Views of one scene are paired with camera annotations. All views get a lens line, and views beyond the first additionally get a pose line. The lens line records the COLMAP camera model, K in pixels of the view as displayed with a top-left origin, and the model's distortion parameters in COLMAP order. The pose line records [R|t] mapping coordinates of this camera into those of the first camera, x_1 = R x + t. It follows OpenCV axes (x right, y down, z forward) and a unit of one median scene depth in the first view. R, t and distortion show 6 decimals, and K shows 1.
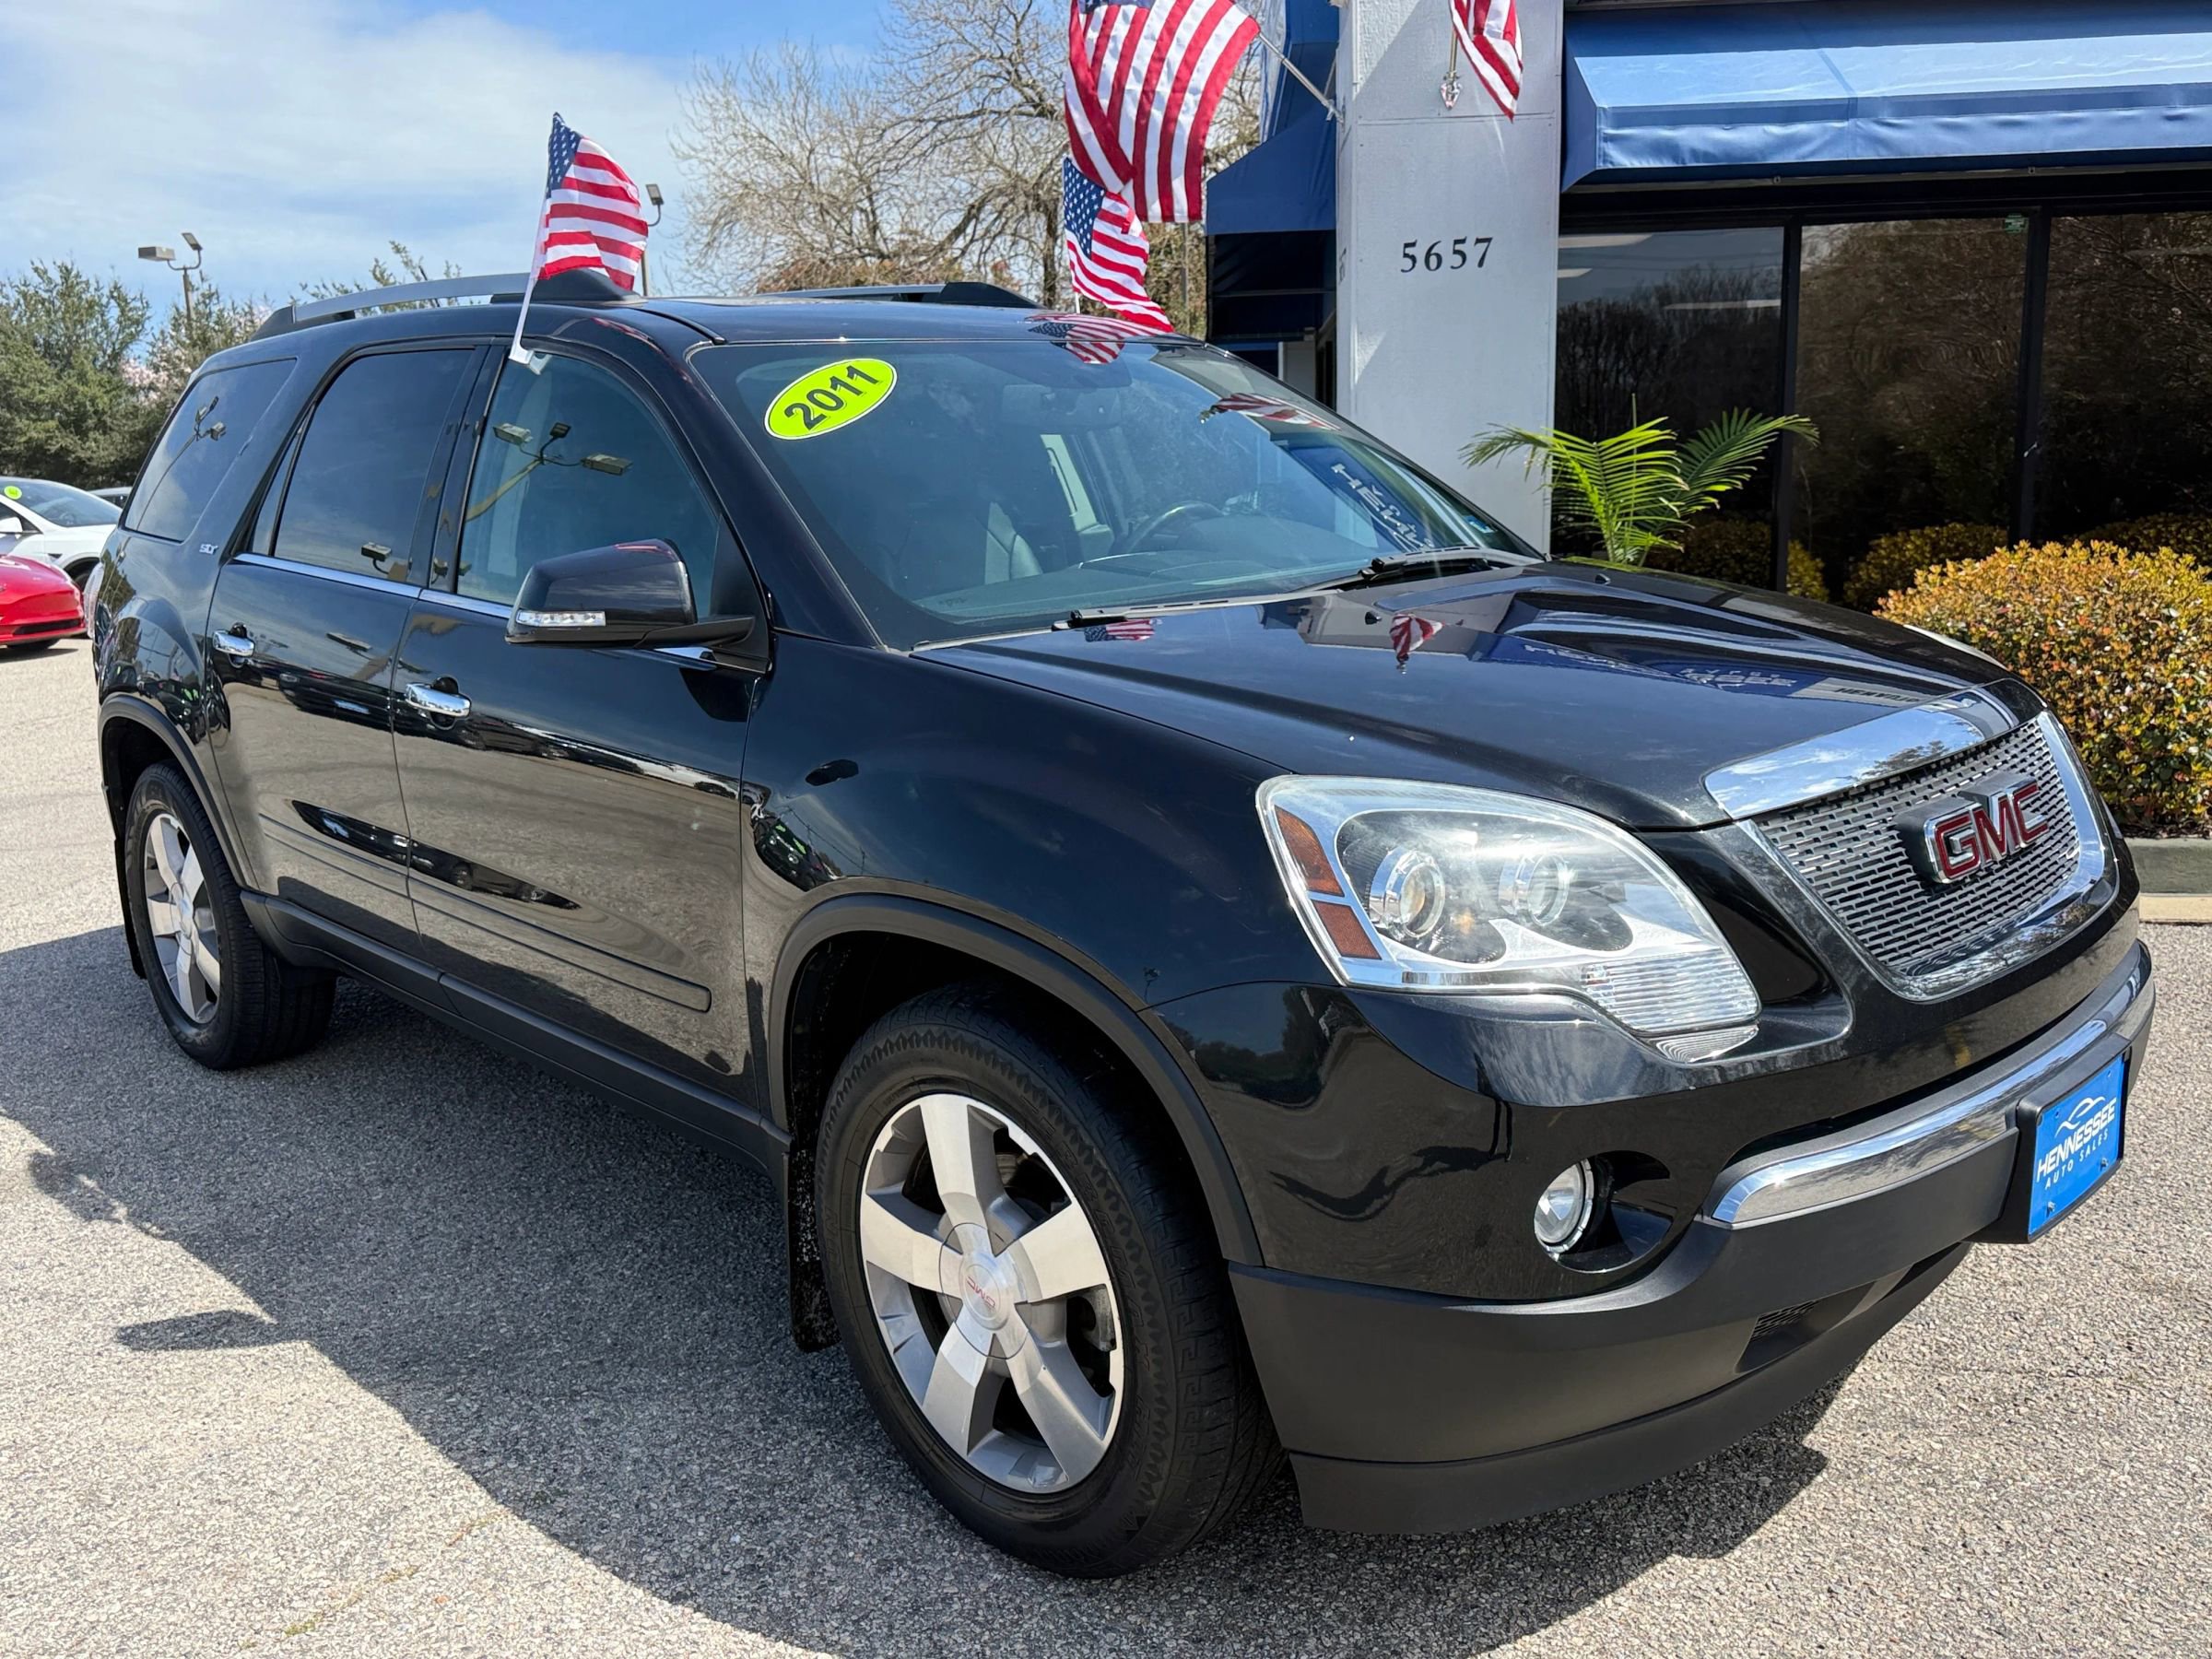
lens RADIAL K [[1827.9, 0, 1083.7], [0, 1827.9, 851.0], [0, 0, 1]] dist [0.055500, -0.079667]
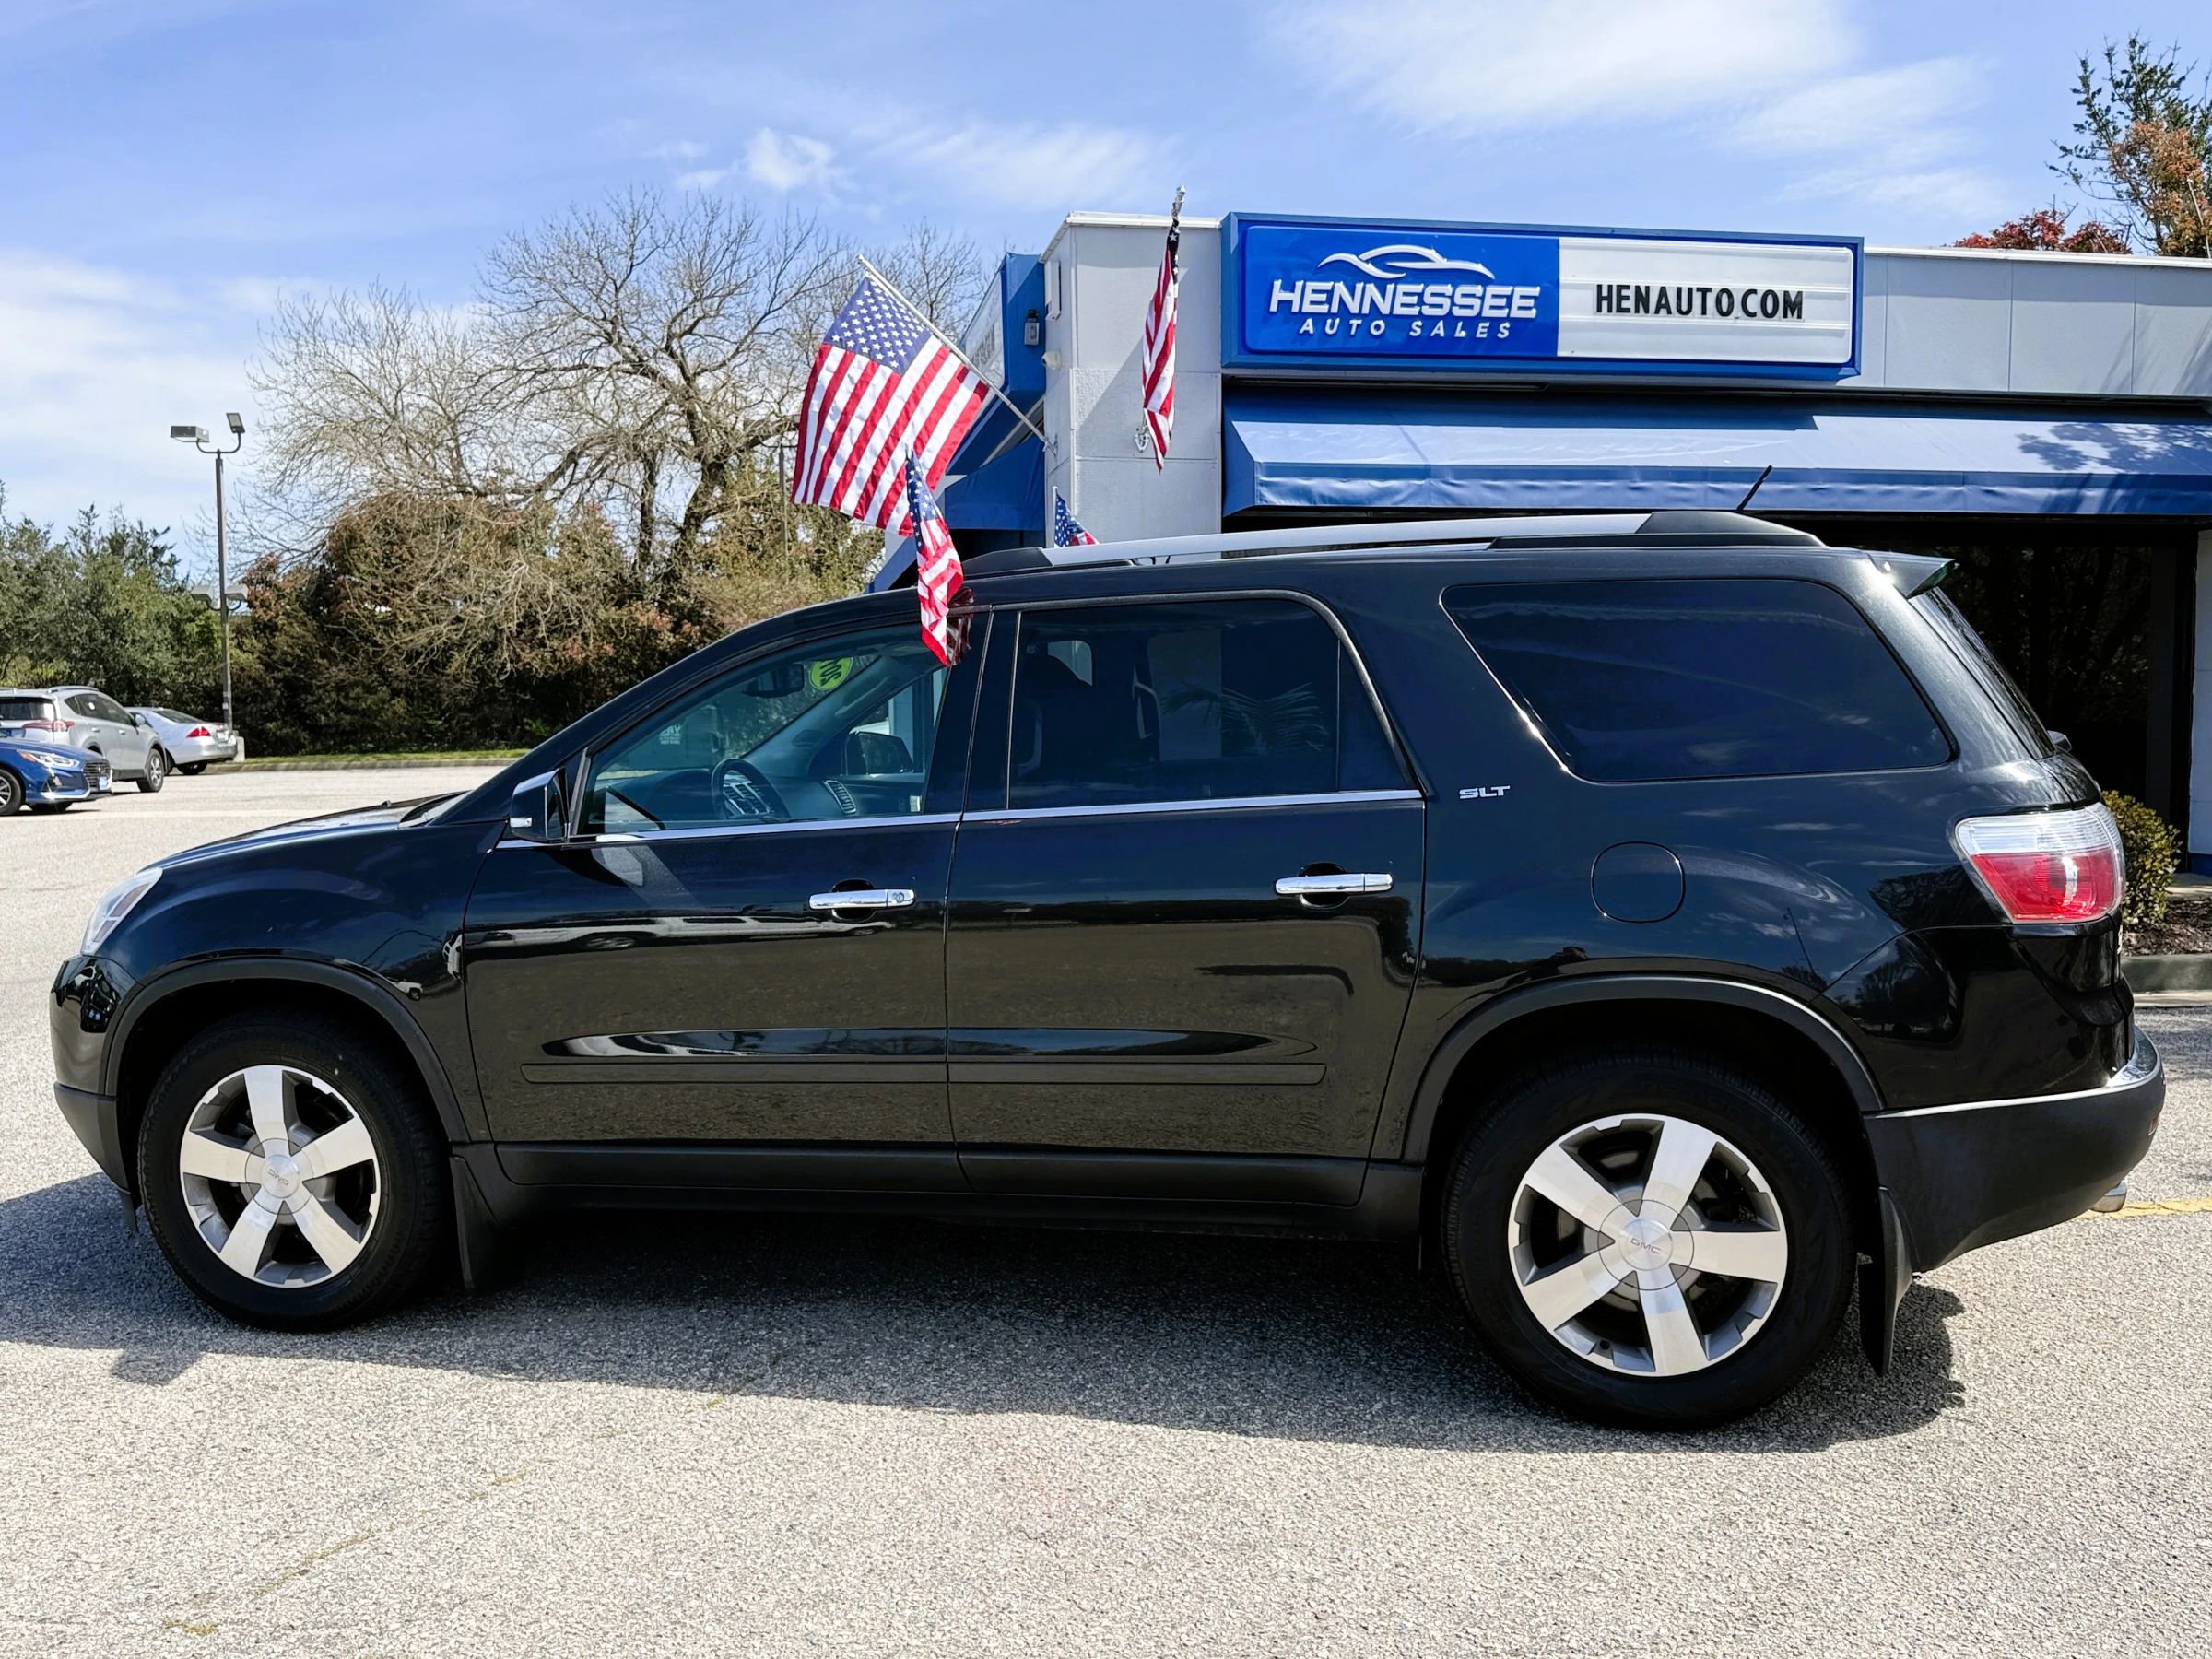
lens RADIAL K [[1827.9, 0, 1088.7], [0, 1827.9, 867.1], [0, 0, 1]] dist [0.055500, -0.079667]
pose [[0.969555, 0.000931, 0.244871, -0.063035], [0.028386, 0.992824, -0.116168, 0.018678], [-0.243222, 0.119582, 0.962571, -0.088605]]
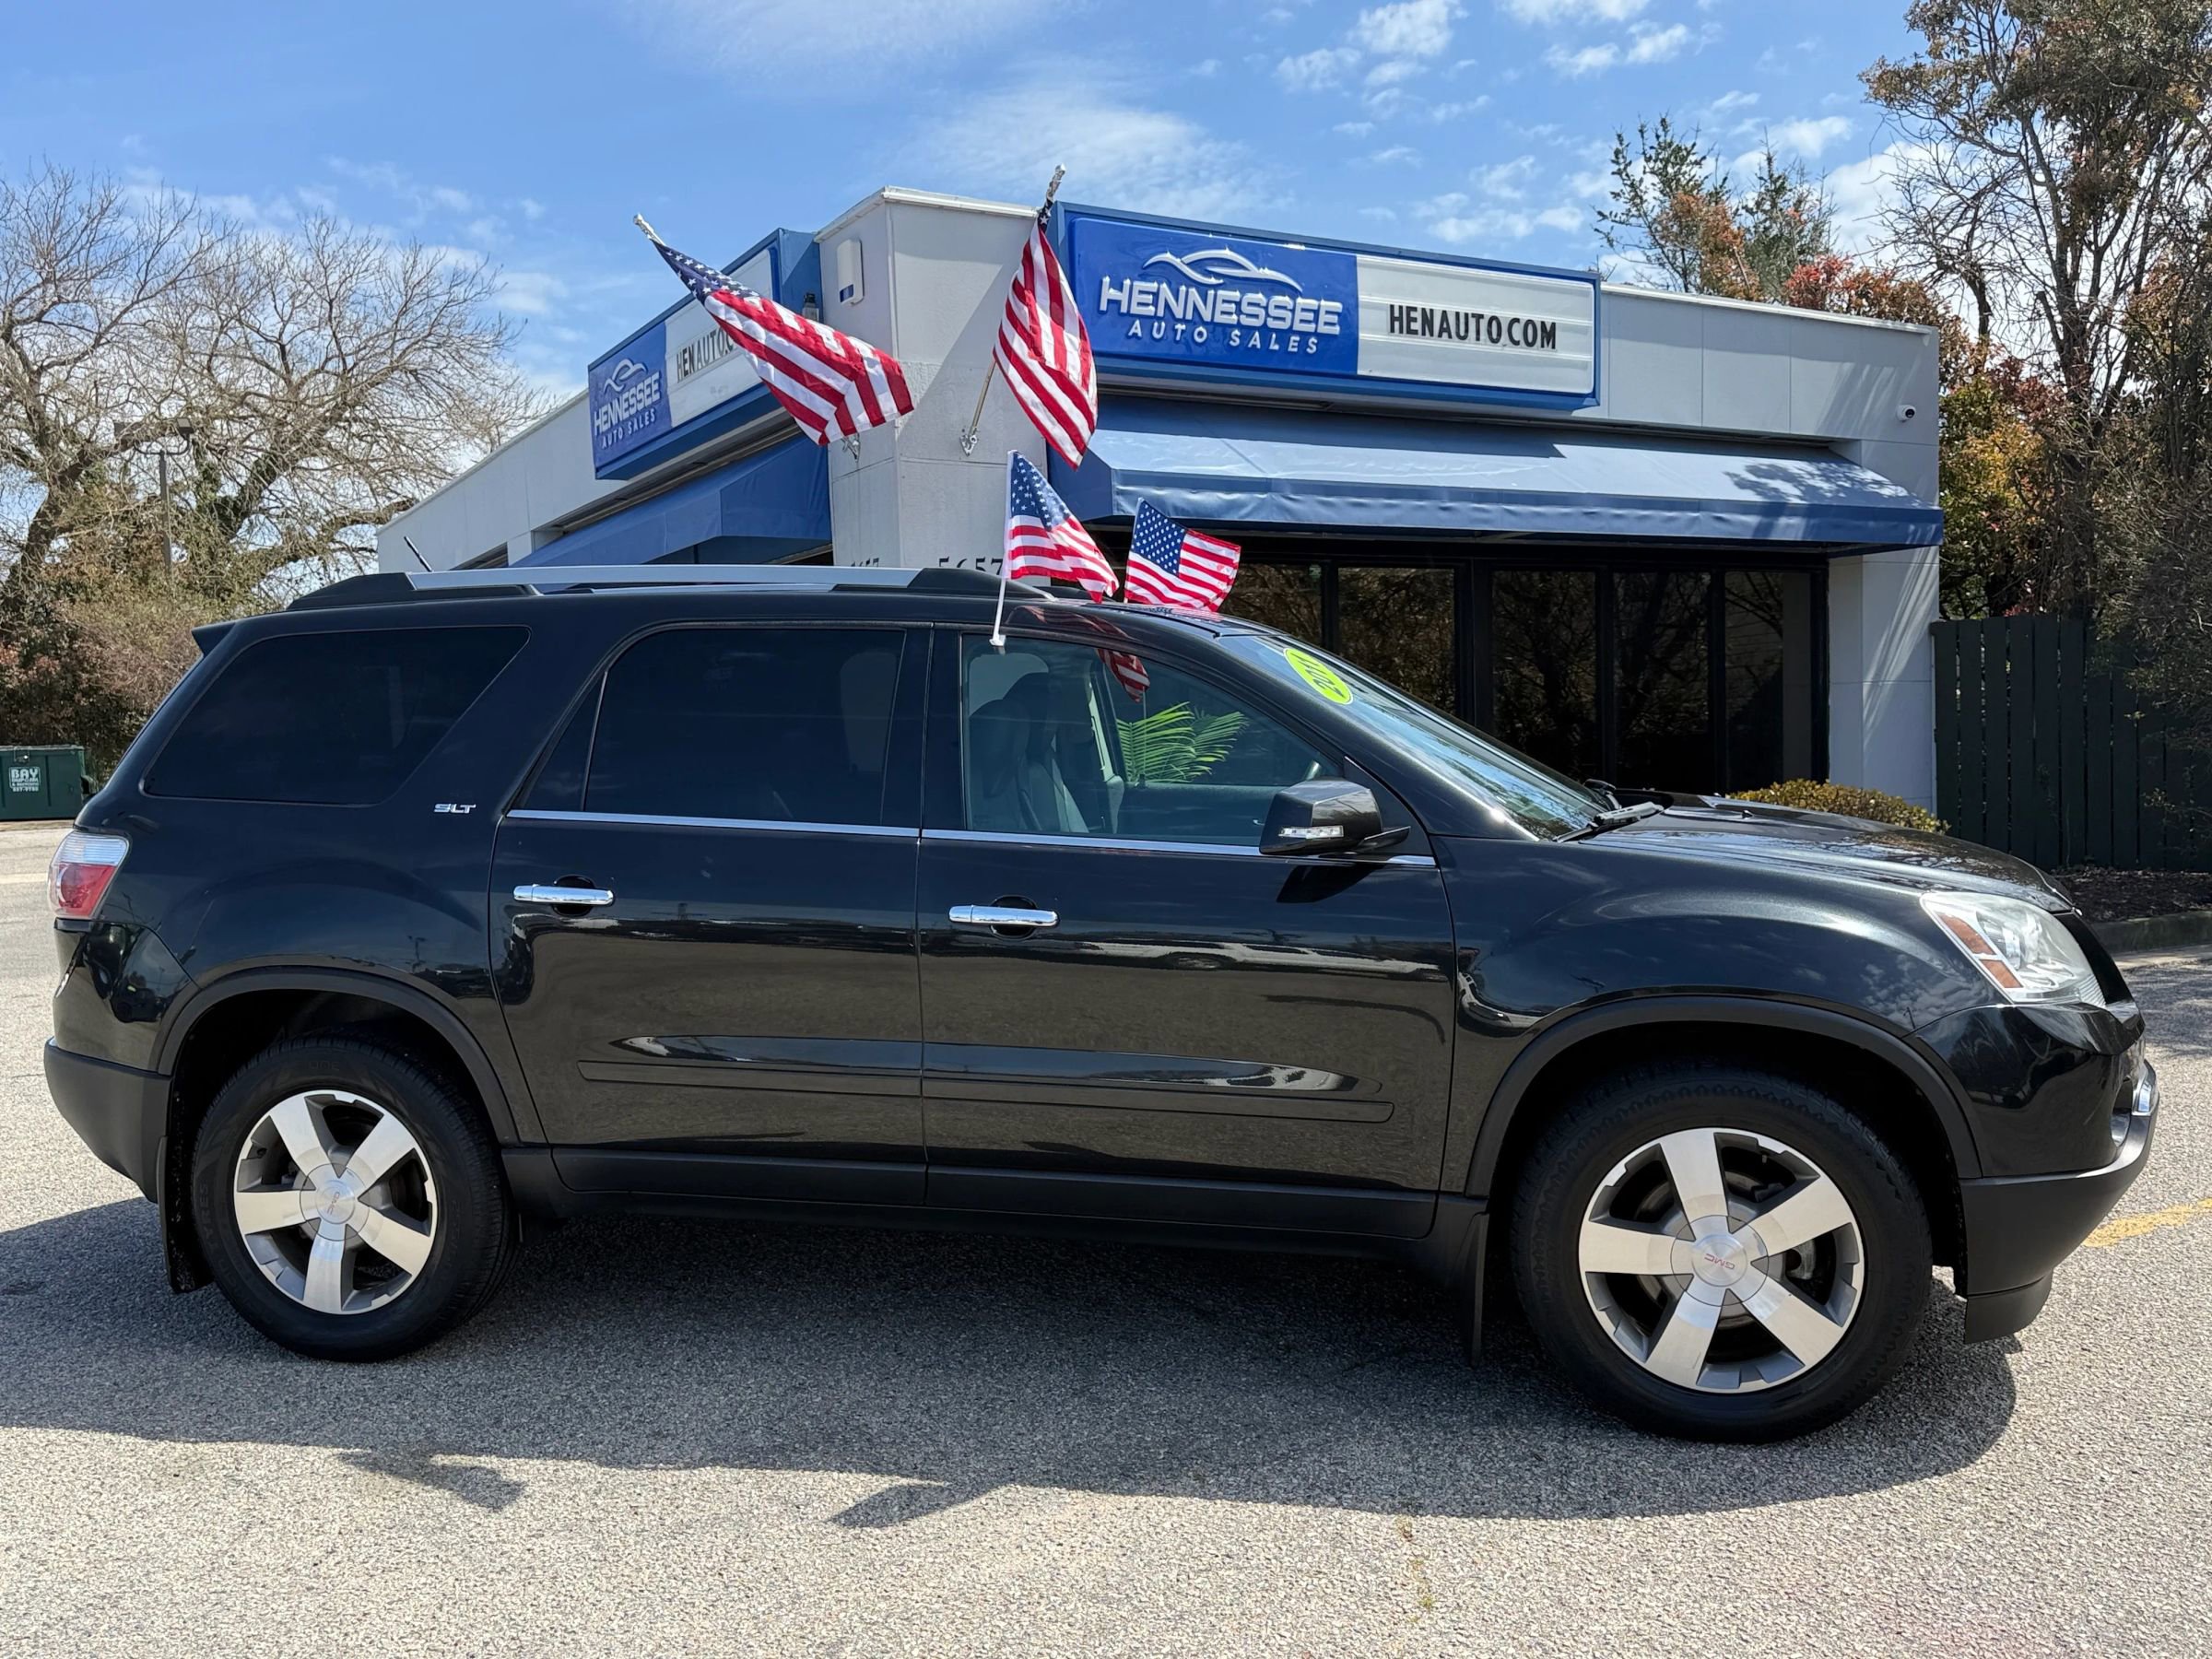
lens RADIAL K [[1827.9, 0, 1077.8], [0, 1827.9, 888.4], [0, 0, 1]] dist [0.055500, -0.079667]
pose [[0.832043, -0.040170, 0.553254, -0.164452], [0.113966, 0.988477, -0.099624, 0.003811], [-0.542877, 0.145944, 0.827034, 0.000036]]
